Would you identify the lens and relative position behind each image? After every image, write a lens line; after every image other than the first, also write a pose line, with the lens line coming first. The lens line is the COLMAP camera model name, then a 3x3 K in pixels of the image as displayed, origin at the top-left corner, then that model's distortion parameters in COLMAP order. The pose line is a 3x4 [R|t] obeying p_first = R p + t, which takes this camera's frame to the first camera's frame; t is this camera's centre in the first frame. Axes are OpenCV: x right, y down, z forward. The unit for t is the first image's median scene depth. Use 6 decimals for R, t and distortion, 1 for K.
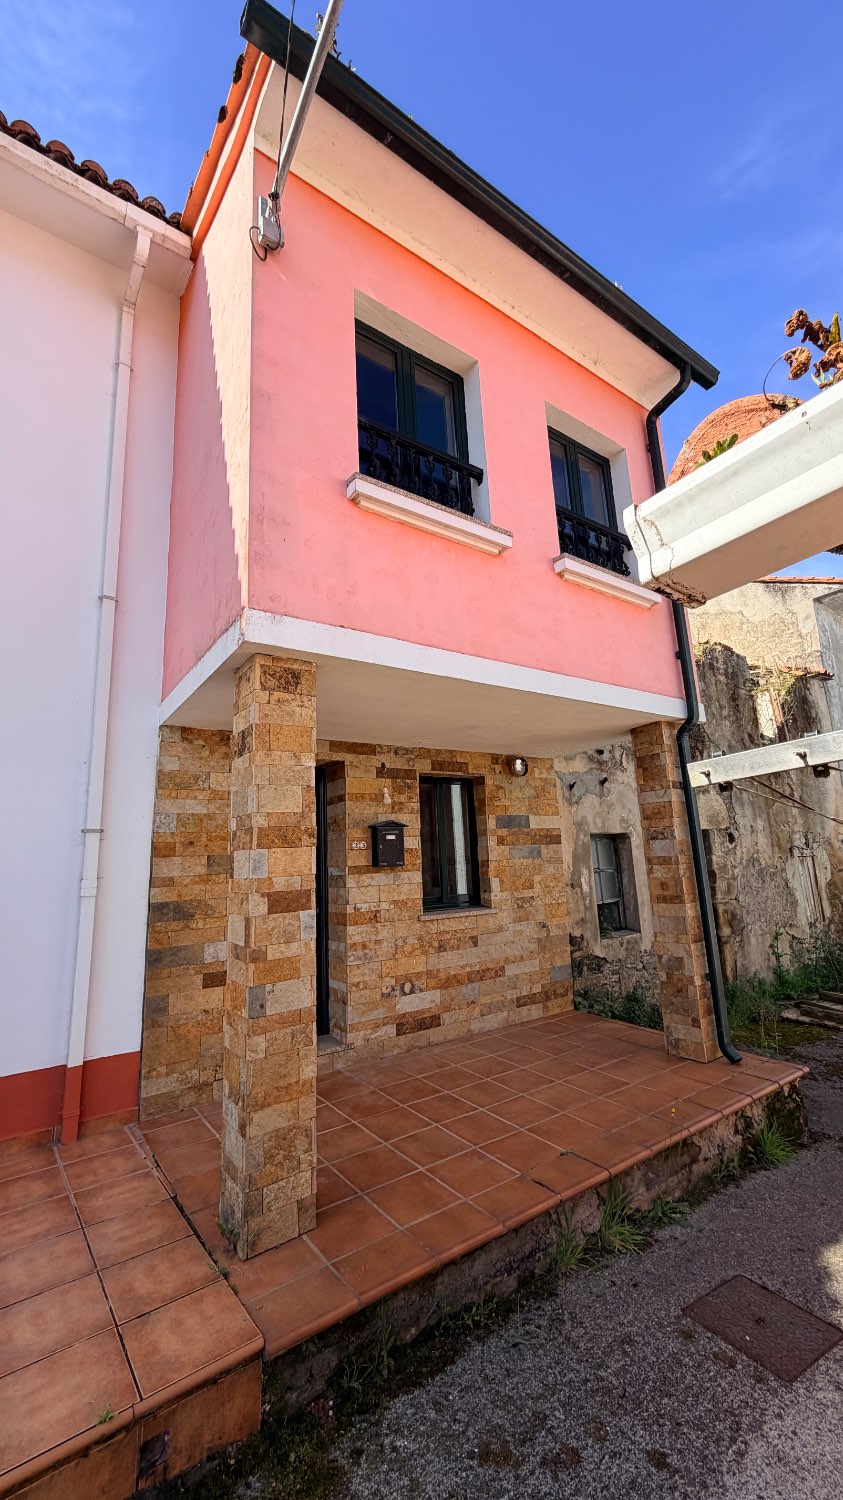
lens RADIAL K [[597.8, 0, 425.2], [0, 597.8, 742.4], [0, 0, 1]] dist [0.000371, 0.000420]
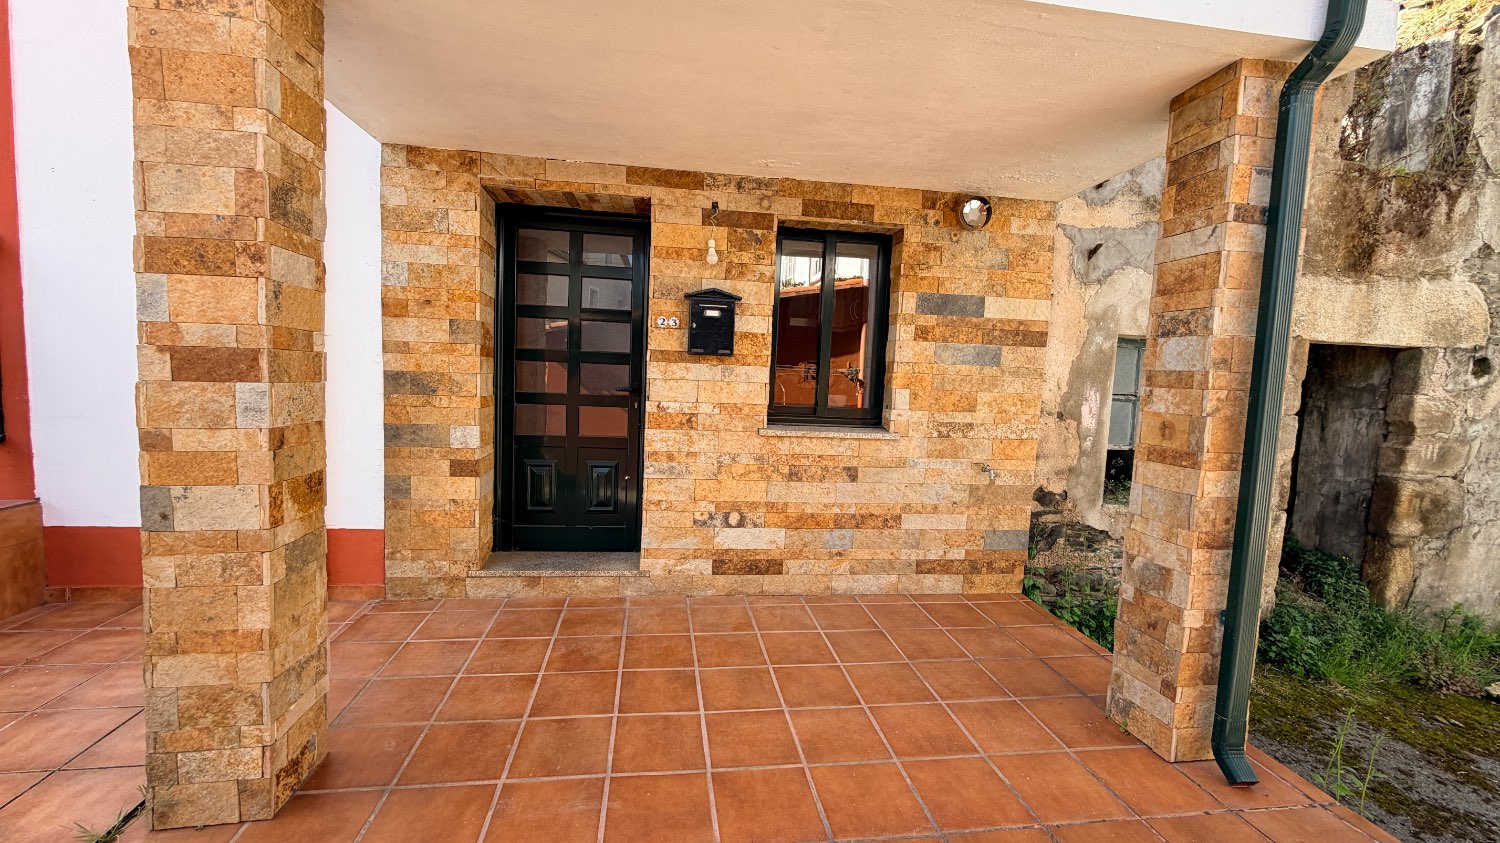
lens RADIAL K [[597.8, 0, 745.2], [0, 597.8, 423.2], [0, 0, 1]] dist [0.000371, 0.000420]
pose [[0.887142, 0.119286, -0.445813, 0.307087], [0.010632, 0.960478, 0.278153, 0.092886], [0.461373, -0.251502, 0.850812, 0.416386]]
